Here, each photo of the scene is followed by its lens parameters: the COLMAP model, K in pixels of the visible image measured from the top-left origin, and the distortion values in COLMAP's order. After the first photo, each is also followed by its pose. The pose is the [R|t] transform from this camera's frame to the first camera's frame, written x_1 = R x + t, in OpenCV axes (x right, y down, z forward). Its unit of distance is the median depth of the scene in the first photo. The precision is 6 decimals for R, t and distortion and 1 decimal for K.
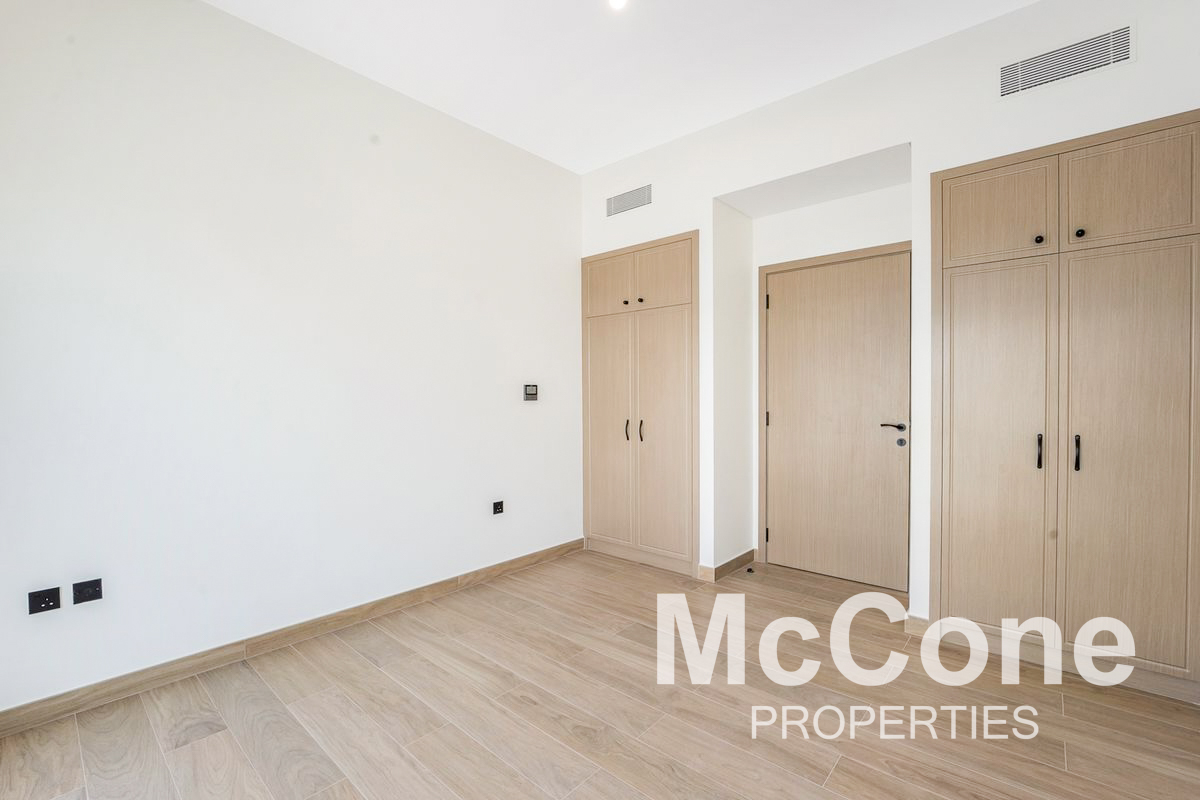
lens RADIAL K [[508.7, 0, 603.1], [0, 508.7, 410.4], [0, 0, 1]] dist [-0.009444, -0.000052]
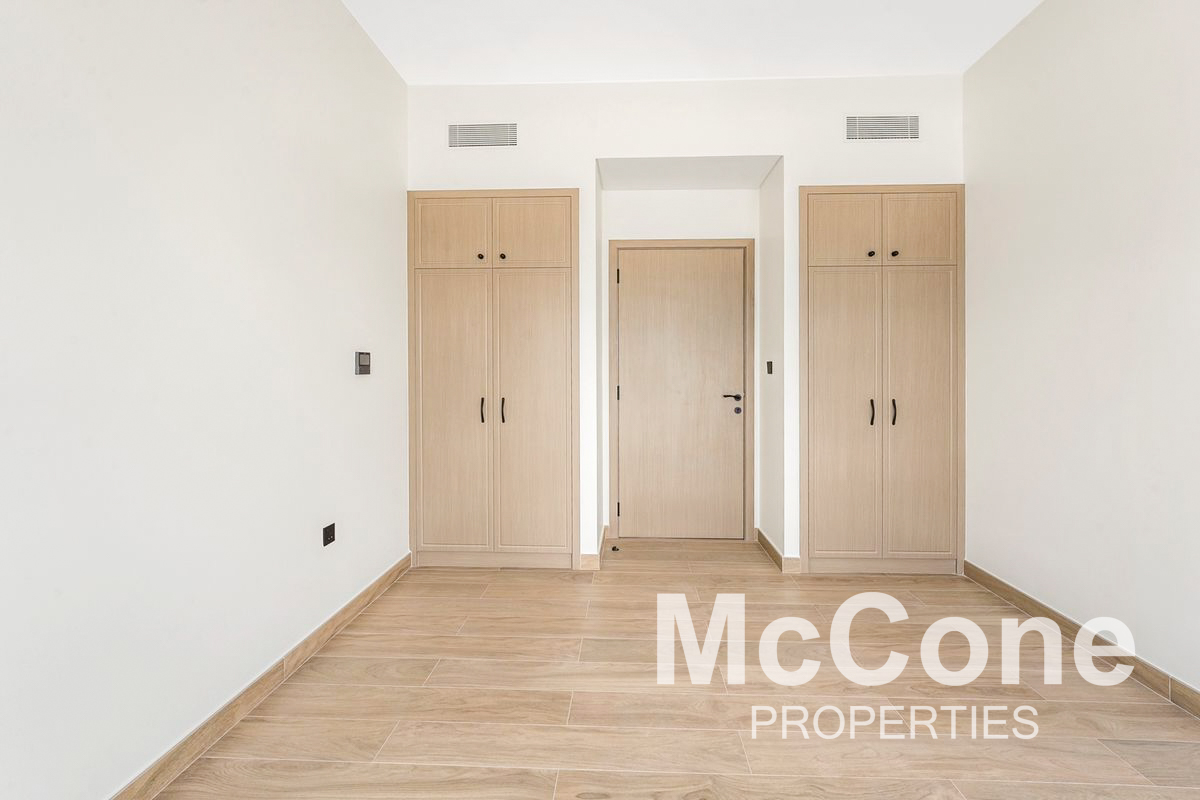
lens RADIAL K [[504.1, 0, 603.8], [0, 504.1, 378.8], [0, 0, 1]] dist [-0.002039, -0.000117]
pose [[0.784037, -0.004400, 0.620699, -0.342978], [0.013335, 0.999863, -0.009757, -0.002231], [-0.620571, 0.015927, 0.783989, 0.260380]]
